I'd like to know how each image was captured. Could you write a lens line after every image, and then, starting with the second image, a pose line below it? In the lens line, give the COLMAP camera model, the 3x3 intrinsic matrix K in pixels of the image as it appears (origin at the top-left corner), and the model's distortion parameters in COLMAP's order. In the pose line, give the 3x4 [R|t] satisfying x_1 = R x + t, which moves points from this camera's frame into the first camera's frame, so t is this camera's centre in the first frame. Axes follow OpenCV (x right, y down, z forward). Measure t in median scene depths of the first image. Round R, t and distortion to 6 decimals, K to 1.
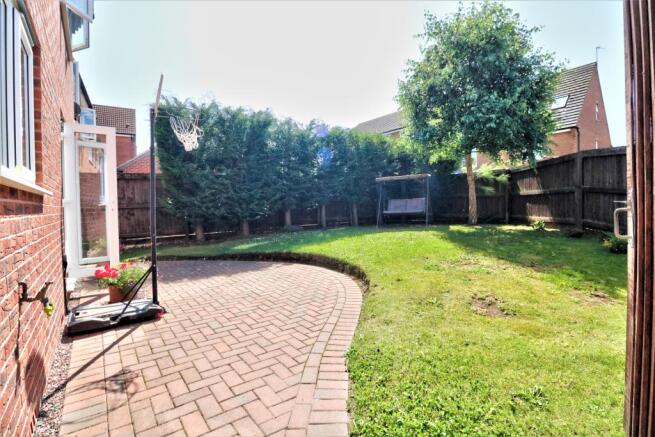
lens RADIAL K [[301.8, 0, 327.5], [0, 301.8, 218.5], [0, 0, 1]] dist [-0.046398, -0.000729]
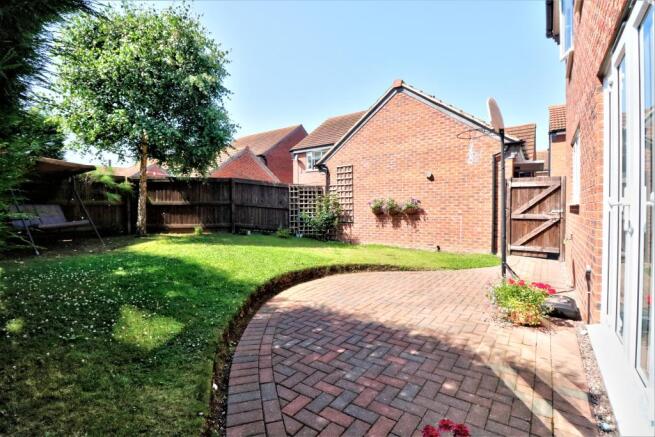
lens RADIAL K [[301.8, 0, 327.5], [0, 301.8, 218.5], [0, 0, 1]] dist [-0.046398, -0.000729]
pose [[-0.272230, -0.001657, 0.962231, -0.545748], [0.061170, 0.997946, 0.019024, -0.016738], [-0.960286, 0.064039, -0.271569, 0.780260]]
